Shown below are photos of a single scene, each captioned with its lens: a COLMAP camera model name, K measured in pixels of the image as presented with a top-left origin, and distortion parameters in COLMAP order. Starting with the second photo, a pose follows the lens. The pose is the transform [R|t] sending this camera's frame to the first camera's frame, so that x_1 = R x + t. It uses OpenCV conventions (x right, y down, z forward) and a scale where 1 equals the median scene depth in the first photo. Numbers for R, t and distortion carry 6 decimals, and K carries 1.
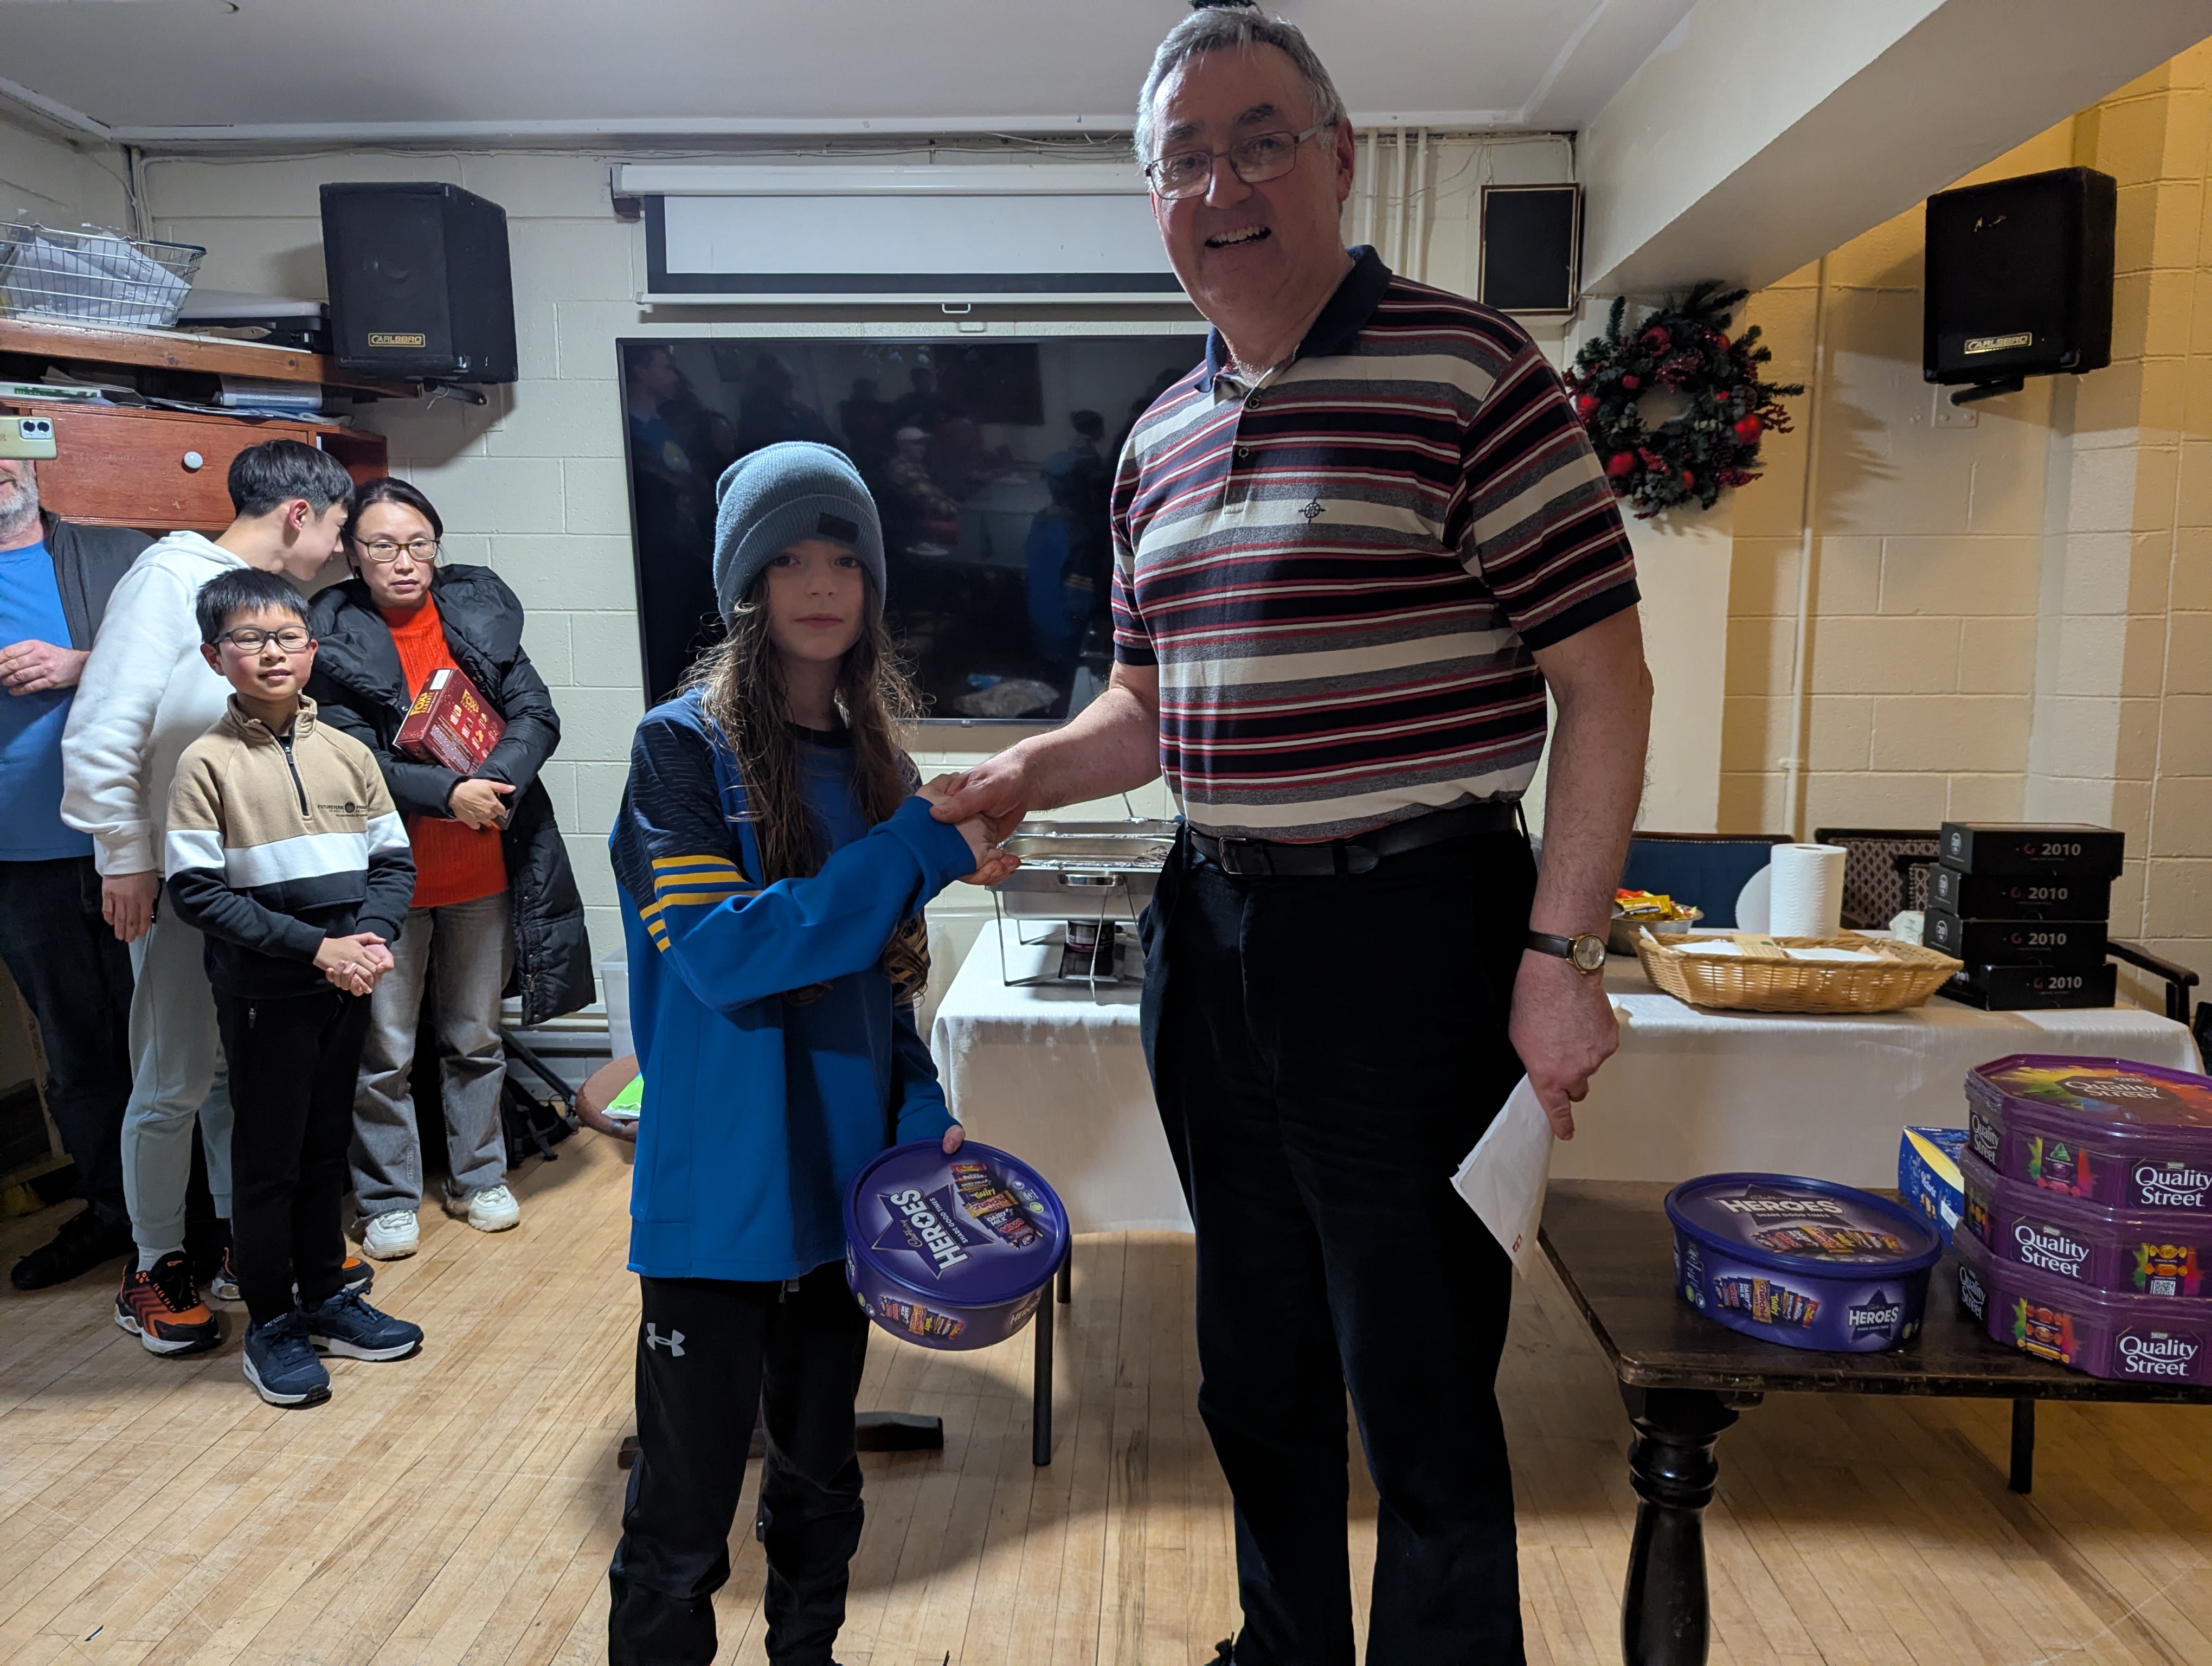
lens RADIAL K [[1543.6, 0, 1095.3], [0, 1543.6, 825.1], [0, 0, 1]] dist [0.059115, -0.060298]
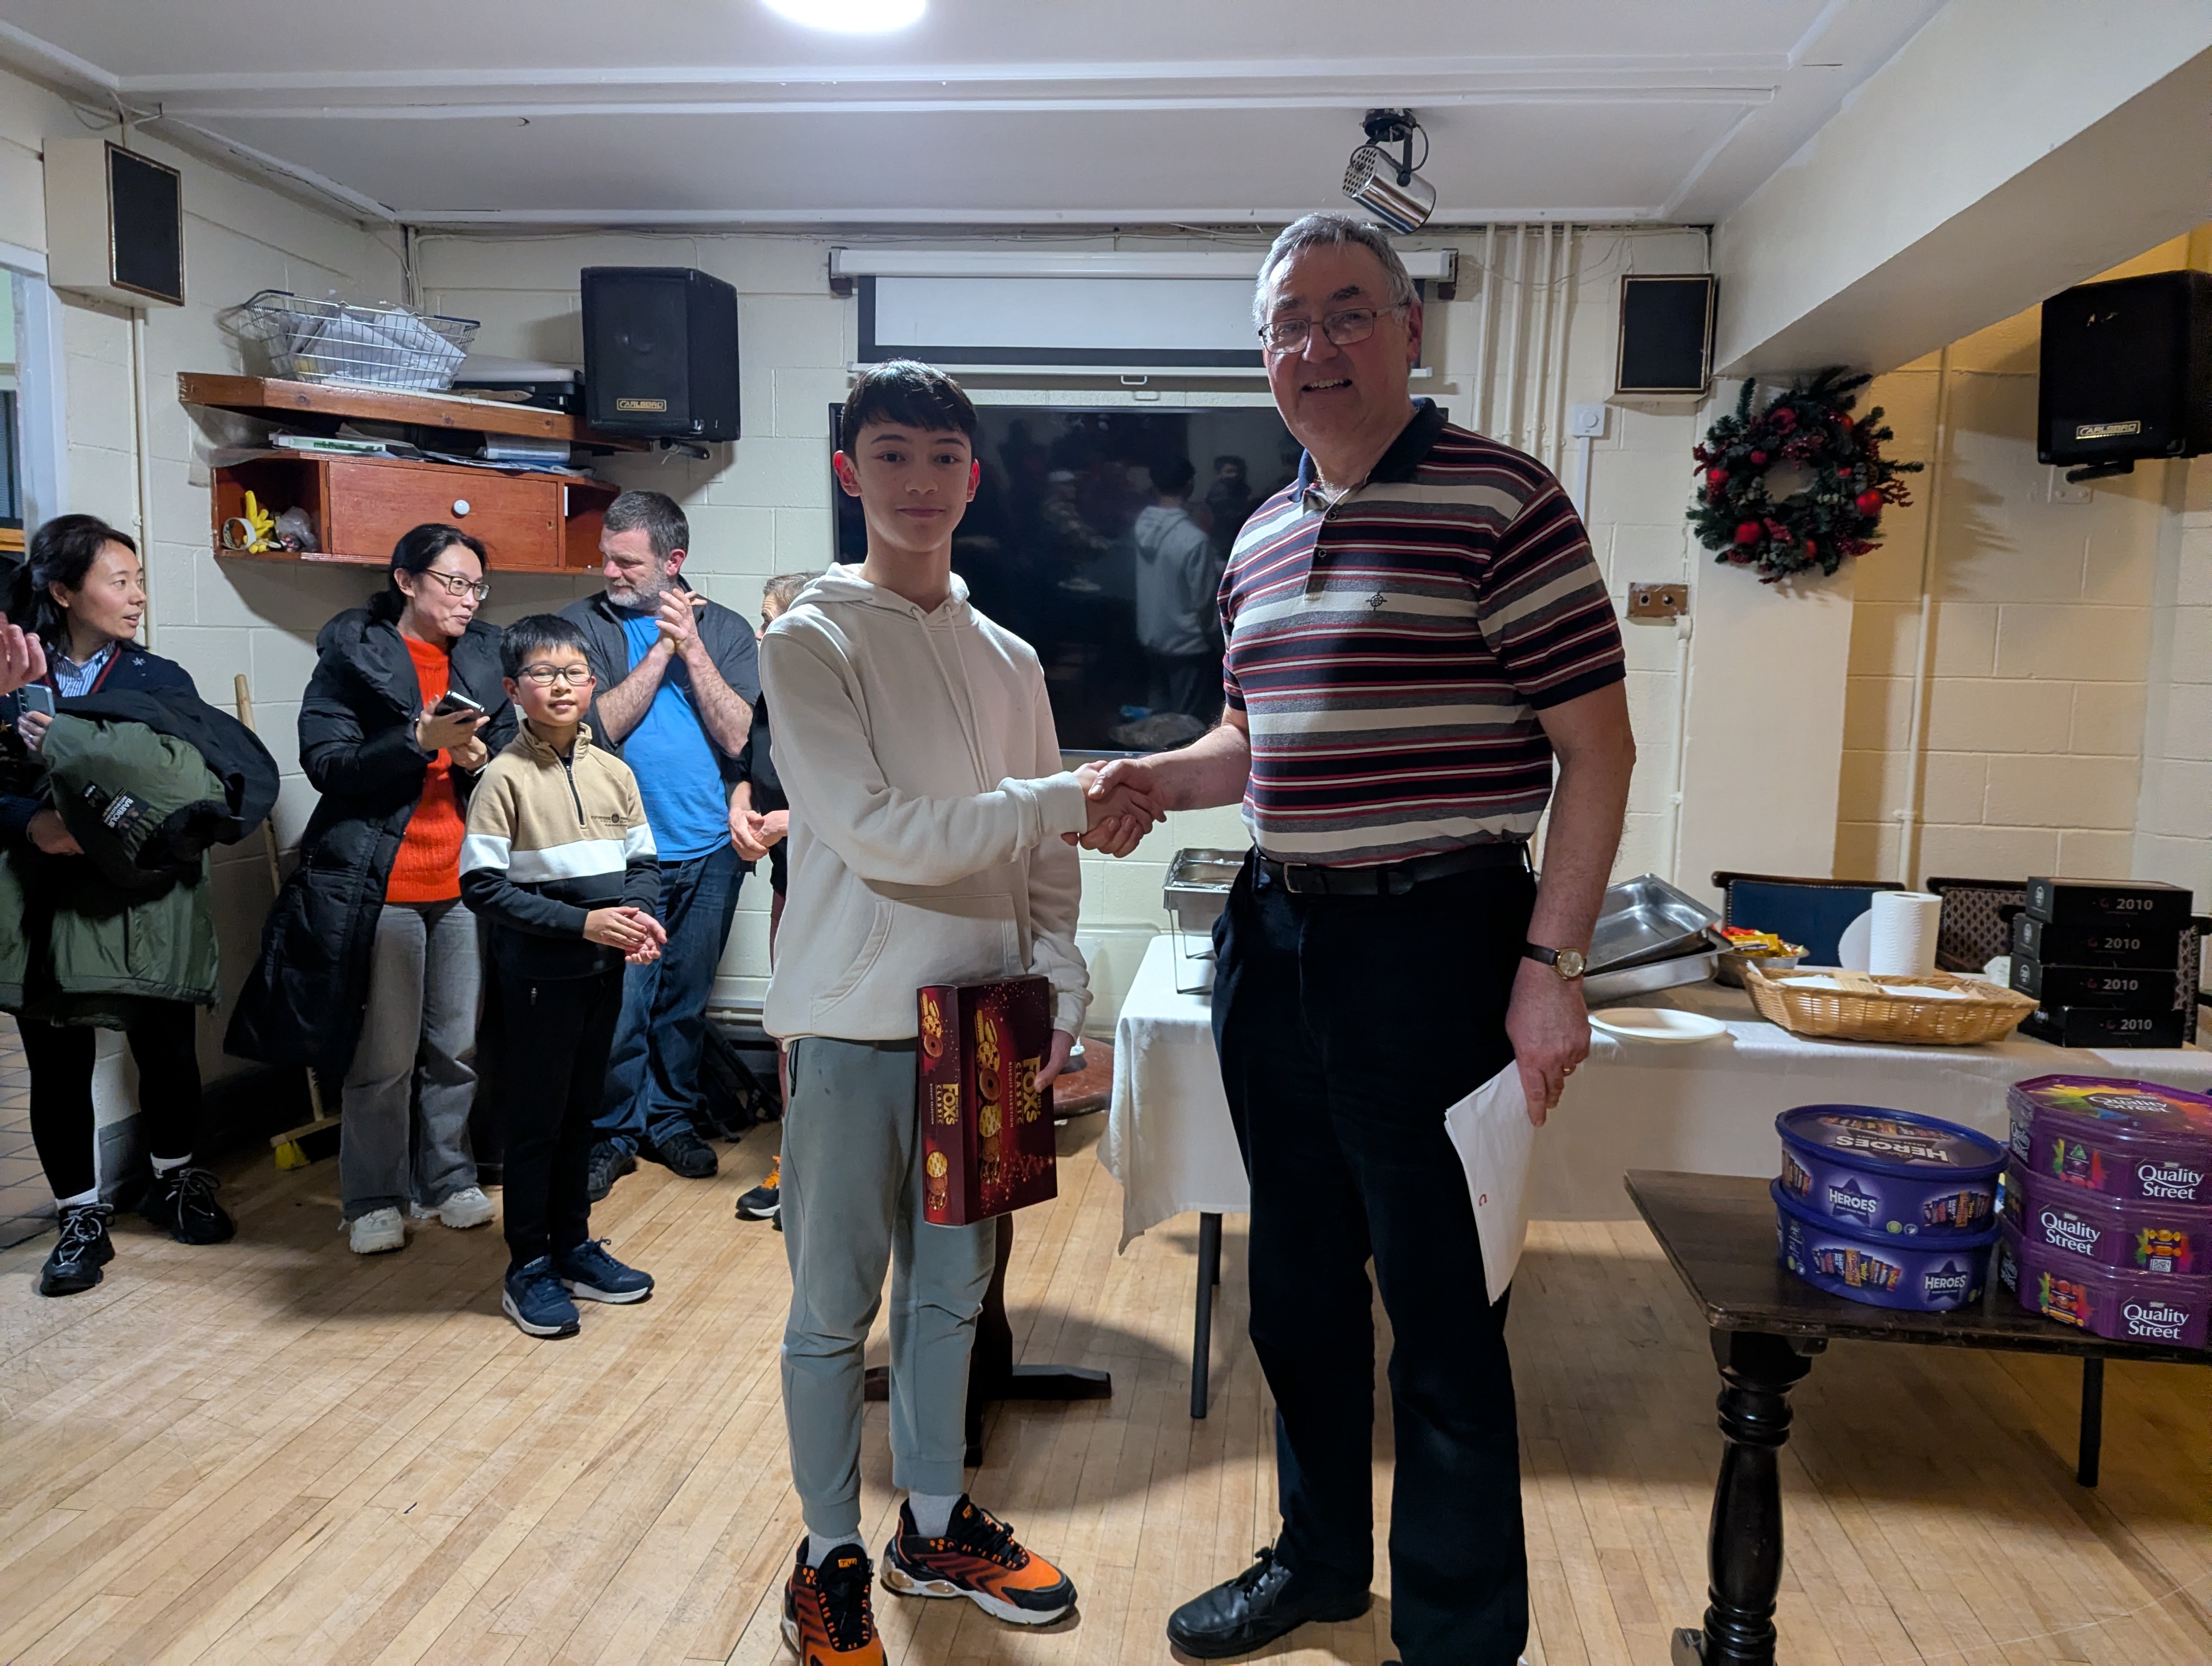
lens RADIAL K [[1540.8, 0, 1134.2], [0, 1540.8, 816.4], [0, 0, 1]] dist [0.066348, -0.072958]
pose [[0.998096, 0.029295, -0.054270, -0.028396], [-0.030380, 0.999353, -0.019276, -0.003225], [0.053671, 0.020888, 0.998340, -0.123646]]
